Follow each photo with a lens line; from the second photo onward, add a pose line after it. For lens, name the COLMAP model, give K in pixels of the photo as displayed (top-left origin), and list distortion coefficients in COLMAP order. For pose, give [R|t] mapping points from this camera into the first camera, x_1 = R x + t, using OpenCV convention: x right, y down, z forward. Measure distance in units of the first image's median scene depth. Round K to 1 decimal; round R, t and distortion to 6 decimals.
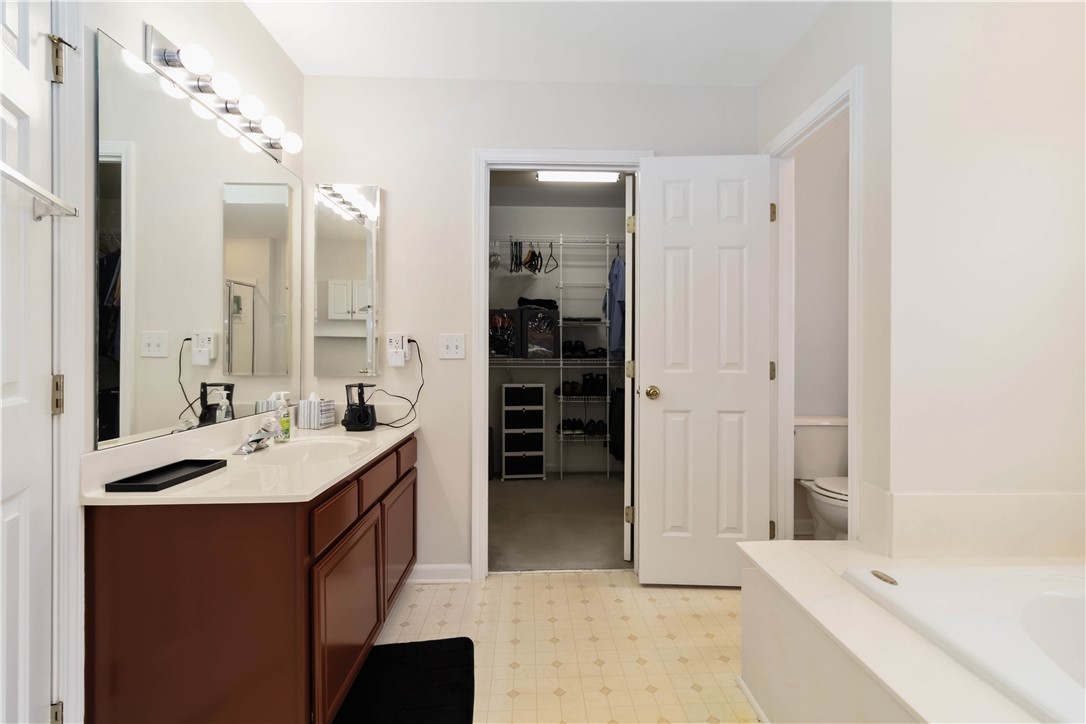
lens RADIAL K [[508.0, 0, 538.4], [0, 508.0, 347.7], [0, 0, 1]] dist [0.004899, 0.000805]
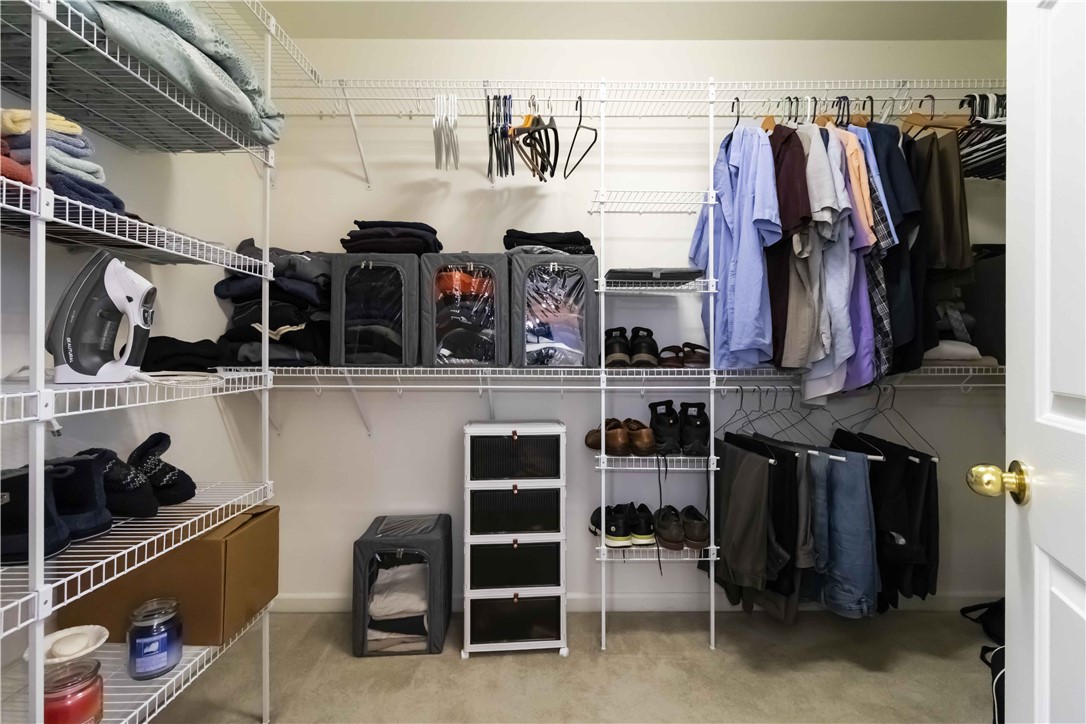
lens RADIAL K [[508.0, 0, 538.4], [0, 508.0, 347.7], [0, 0, 1]] dist [0.004899, 0.000805]
pose [[0.999359, 0.001140, -0.035793, 0.005813], [-0.001087, 0.999998, 0.001516, 0.003560], [0.035794, -0.001476, 0.999358, 0.567855]]
